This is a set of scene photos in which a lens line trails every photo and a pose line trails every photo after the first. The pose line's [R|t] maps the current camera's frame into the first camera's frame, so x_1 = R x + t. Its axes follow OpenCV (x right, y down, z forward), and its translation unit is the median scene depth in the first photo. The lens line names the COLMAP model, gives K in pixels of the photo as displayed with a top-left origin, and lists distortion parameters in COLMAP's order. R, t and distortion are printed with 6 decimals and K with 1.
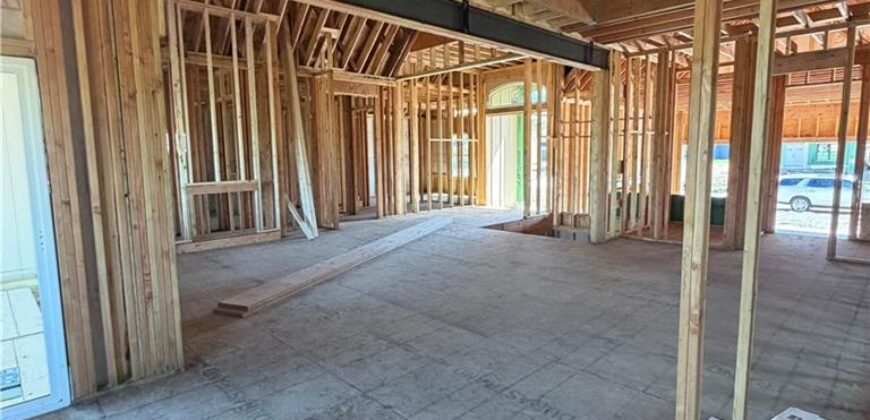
lens RADIAL K [[461.9, 0, 435.9], [0, 461.9, 208.6], [0, 0, 1]] dist [-0.003171, 0.003138]
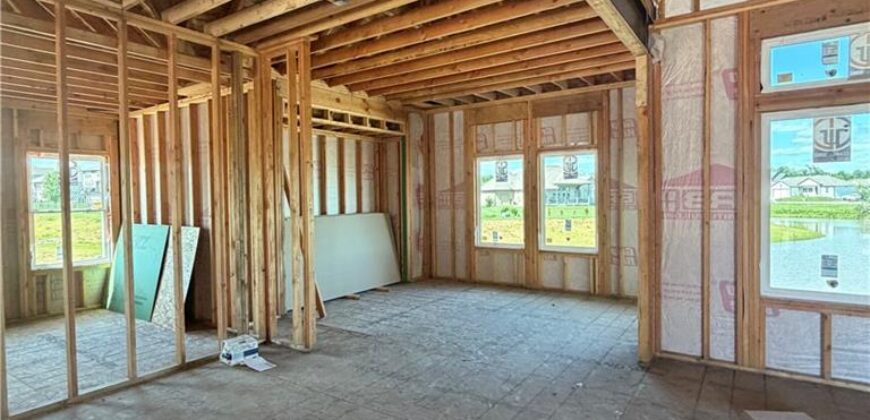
lens RADIAL K [[461.9, 0, 436.0], [0, 461.9, 206.1], [0, 0, 1]] dist [-0.003171, 0.003138]
pose [[-0.979372, 0.035079, -0.198996, 0.163592], [0.006426, 0.989725, 0.142842, -0.179954], [0.201961, 0.138617, -0.969534, 1.394817]]
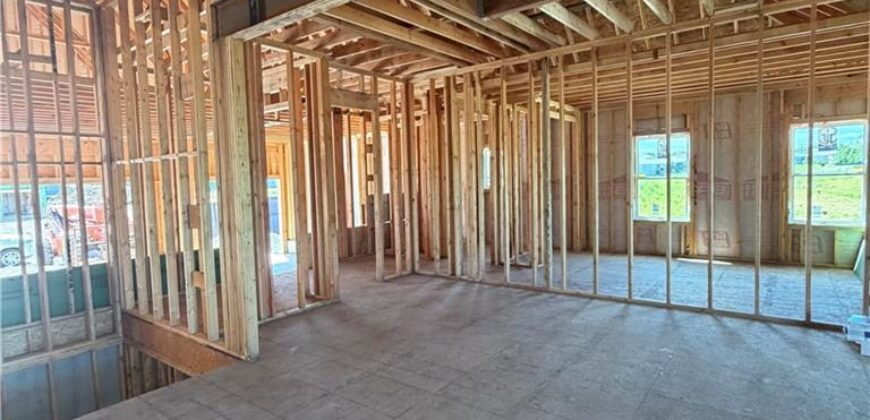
lens RADIAL K [[461.9, 0, 432.8], [0, 461.9, 205.6], [0, 0, 1]] dist [-0.003171, 0.003138]
pose [[-0.143903, -0.040112, 0.988779, -0.332047], [0.150153, 0.986724, 0.061881, -0.161681], [-0.978134, 0.157373, -0.135969, 1.314894]]
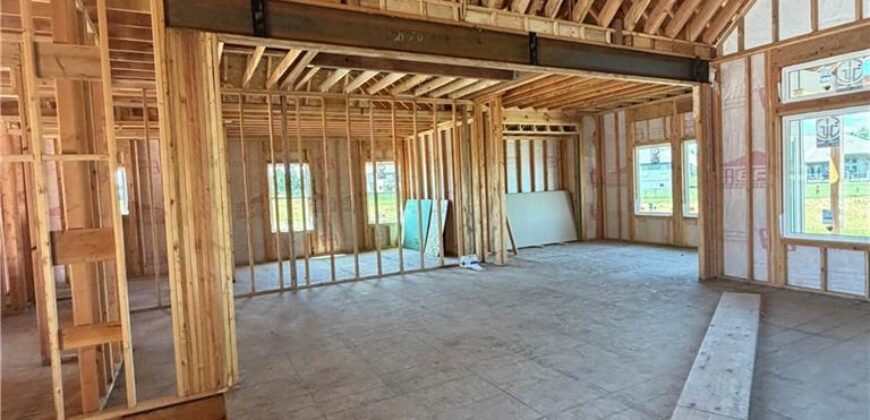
lens RADIAL K [[461.9, 0, 435.9], [0, 461.9, 207.7], [0, 0, 1]] dist [-0.003171, 0.003138]
pose [[-0.959310, 0.047784, 0.278282, -0.010570], [0.094645, 0.982977, 0.157478, -0.264257], [-0.266020, 0.177408, -0.947502, 2.149994]]
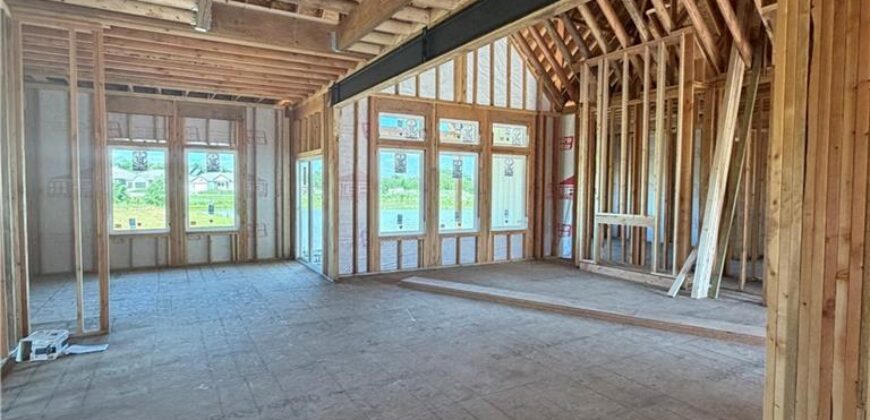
lens RADIAL K [[461.9, 0, 436.0], [0, 461.9, 205.6], [0, 0, 1]] dist [-0.003171, 0.003138]
pose [[-0.244155, 0.053788, -0.968243, 1.012915], [-0.120804, 0.988996, 0.085403, -0.182748], [0.962182, 0.137819, -0.234971, 1.324083]]
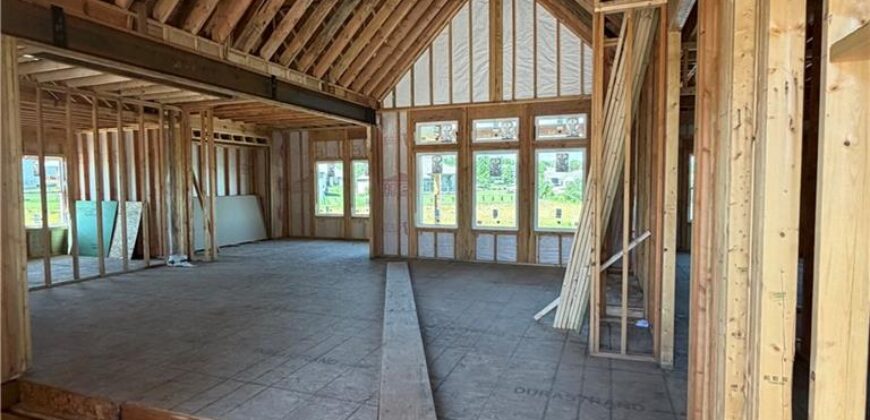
lens RADIAL K [[461.9, 0, 434.8], [0, 461.9, 204.9], [0, 0, 1]] dist [-0.003171, 0.003138]
pose [[-0.902495, 0.041103, -0.428735, 0.225215], [-0.032071, 0.986259, 0.162063, -0.325197], [0.429505, 0.160011, -0.888776, 2.541561]]
